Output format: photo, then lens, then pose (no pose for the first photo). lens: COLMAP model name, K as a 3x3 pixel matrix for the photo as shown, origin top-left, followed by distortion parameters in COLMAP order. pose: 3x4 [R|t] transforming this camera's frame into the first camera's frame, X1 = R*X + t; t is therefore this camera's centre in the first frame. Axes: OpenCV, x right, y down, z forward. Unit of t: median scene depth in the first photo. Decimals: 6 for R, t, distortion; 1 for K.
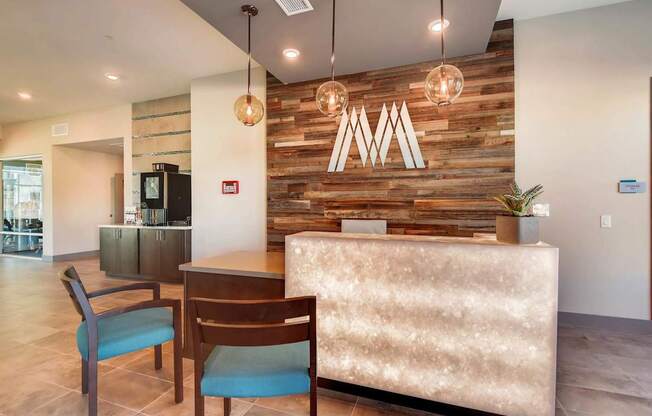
lens RADIAL K [[295.9, 0, 326.9], [0, 295.9, 210.8], [0, 0, 1]] dist [0.005382, 0.000161]
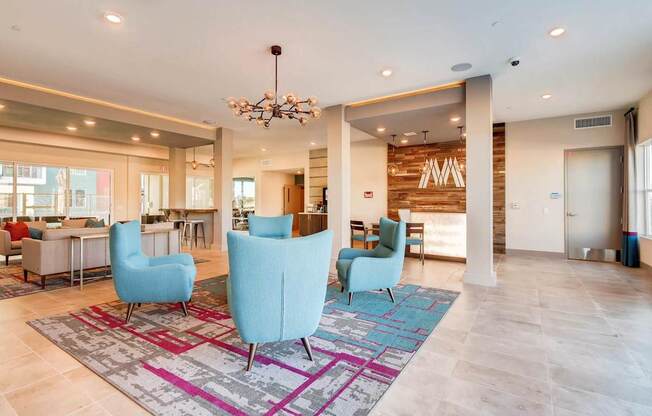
lens RADIAL K [[295.9, 0, 327.1], [0, 295.9, 205.9], [0, 0, 1]] dist [0.005382, 0.000161]
pose [[0.972198, 0.002545, -0.234145, -0.143247], [-0.004312, 0.999966, -0.007035, 0.017729], [0.234120, 0.007849, 0.972176, -1.294868]]
